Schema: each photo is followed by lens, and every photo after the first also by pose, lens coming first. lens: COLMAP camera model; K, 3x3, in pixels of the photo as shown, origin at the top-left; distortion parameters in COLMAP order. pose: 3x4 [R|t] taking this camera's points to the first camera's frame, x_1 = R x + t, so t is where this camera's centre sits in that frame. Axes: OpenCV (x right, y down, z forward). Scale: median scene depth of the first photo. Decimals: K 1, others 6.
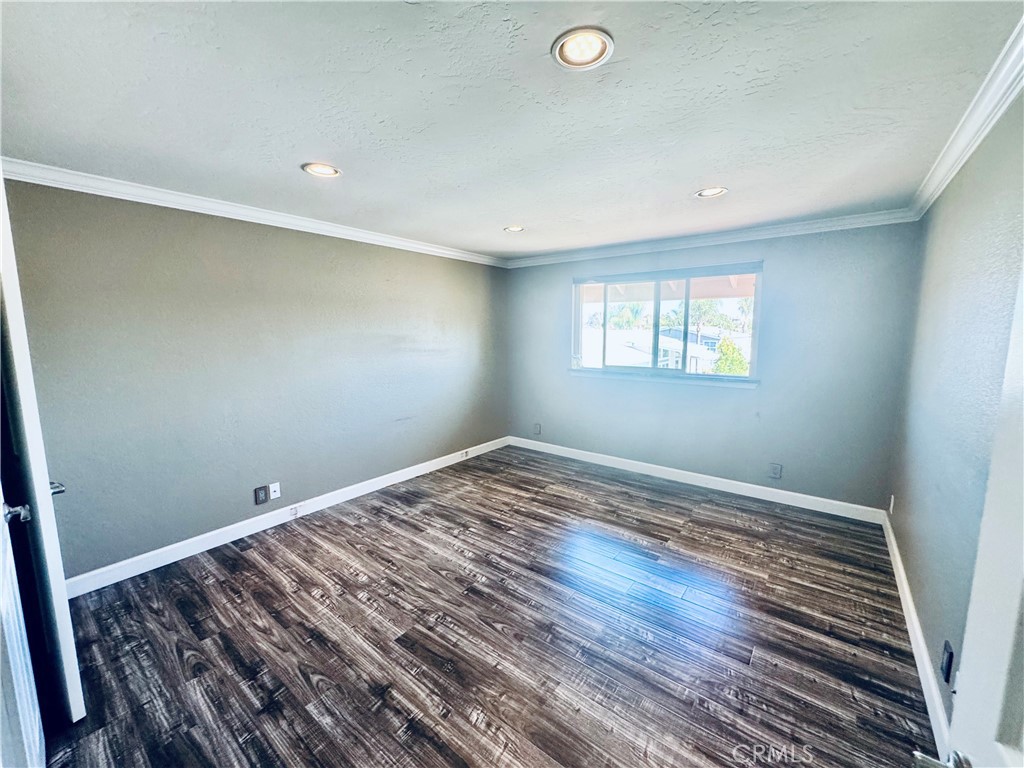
lens RADIAL K [[409.2, 0, 510.1], [0, 409.2, 382.6], [0, 0, 1]] dist [-0.001517, 0.000299]
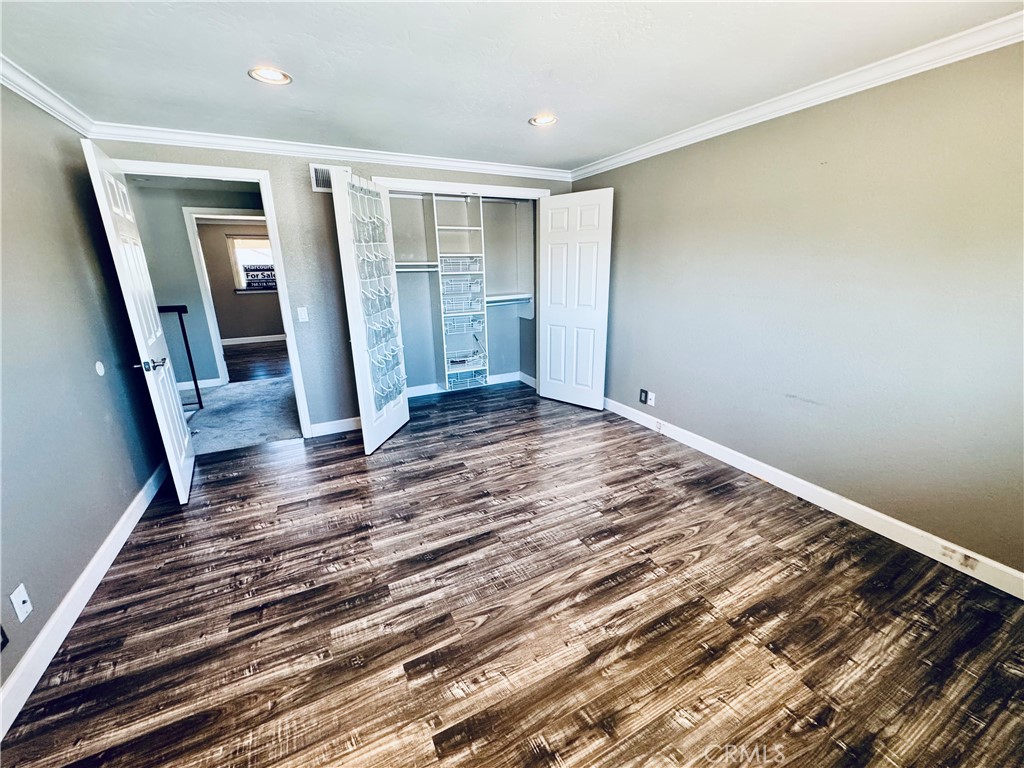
lens RADIAL K [[409.2, 0, 516.4], [0, 409.2, 385.6], [0, 0, 1]] dist [-0.001517, 0.000299]
pose [[-0.409531, 0.269259, -0.871656, 0.589036], [-0.100868, 0.936231, 0.336598, -0.123919], [0.906703, 0.225769, -0.356256, 1.074046]]
